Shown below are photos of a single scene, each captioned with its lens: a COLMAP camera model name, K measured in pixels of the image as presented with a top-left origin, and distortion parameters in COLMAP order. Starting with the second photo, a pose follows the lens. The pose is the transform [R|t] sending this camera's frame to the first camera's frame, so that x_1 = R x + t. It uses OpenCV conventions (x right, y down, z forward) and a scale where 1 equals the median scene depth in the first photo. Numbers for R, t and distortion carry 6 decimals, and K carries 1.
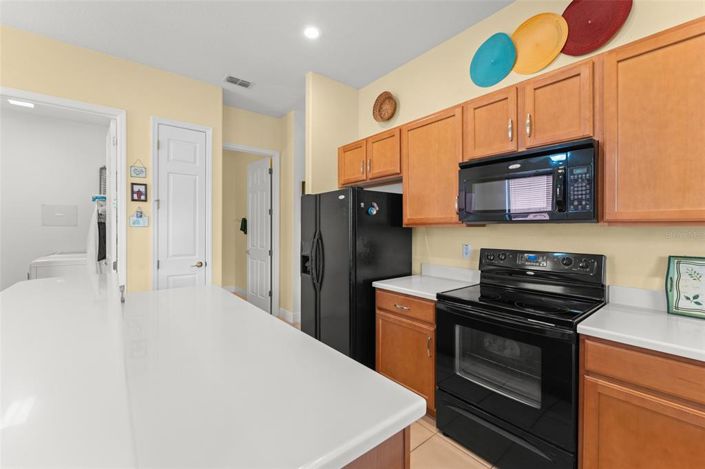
lens RADIAL K [[297.8, 0, 352.1], [0, 297.8, 226.9], [0, 0, 1]] dist [-0.002243, -0.000336]
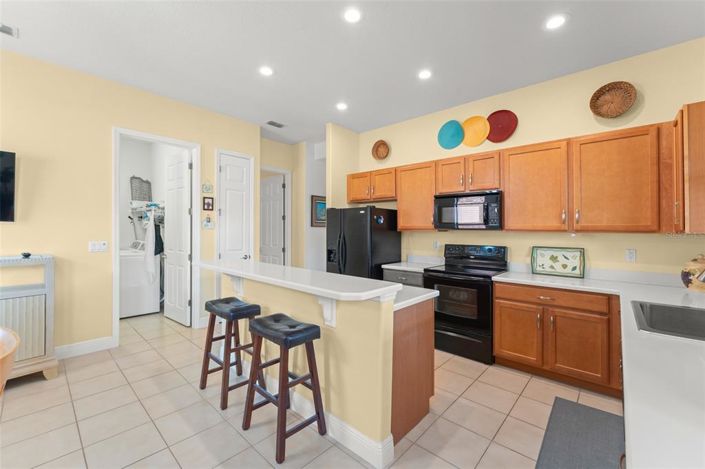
lens RADIAL K [[294.4, 0, 352.4], [0, 294.4, 216.9], [0, 0, 1]] dist [0.000062, -0.000018]
pose [[0.988206, 0.016857, 0.152202, -0.288923], [-0.010555, 0.999057, -0.042118, -0.005813], [-0.152768, 0.040014, 0.987452, -0.485474]]
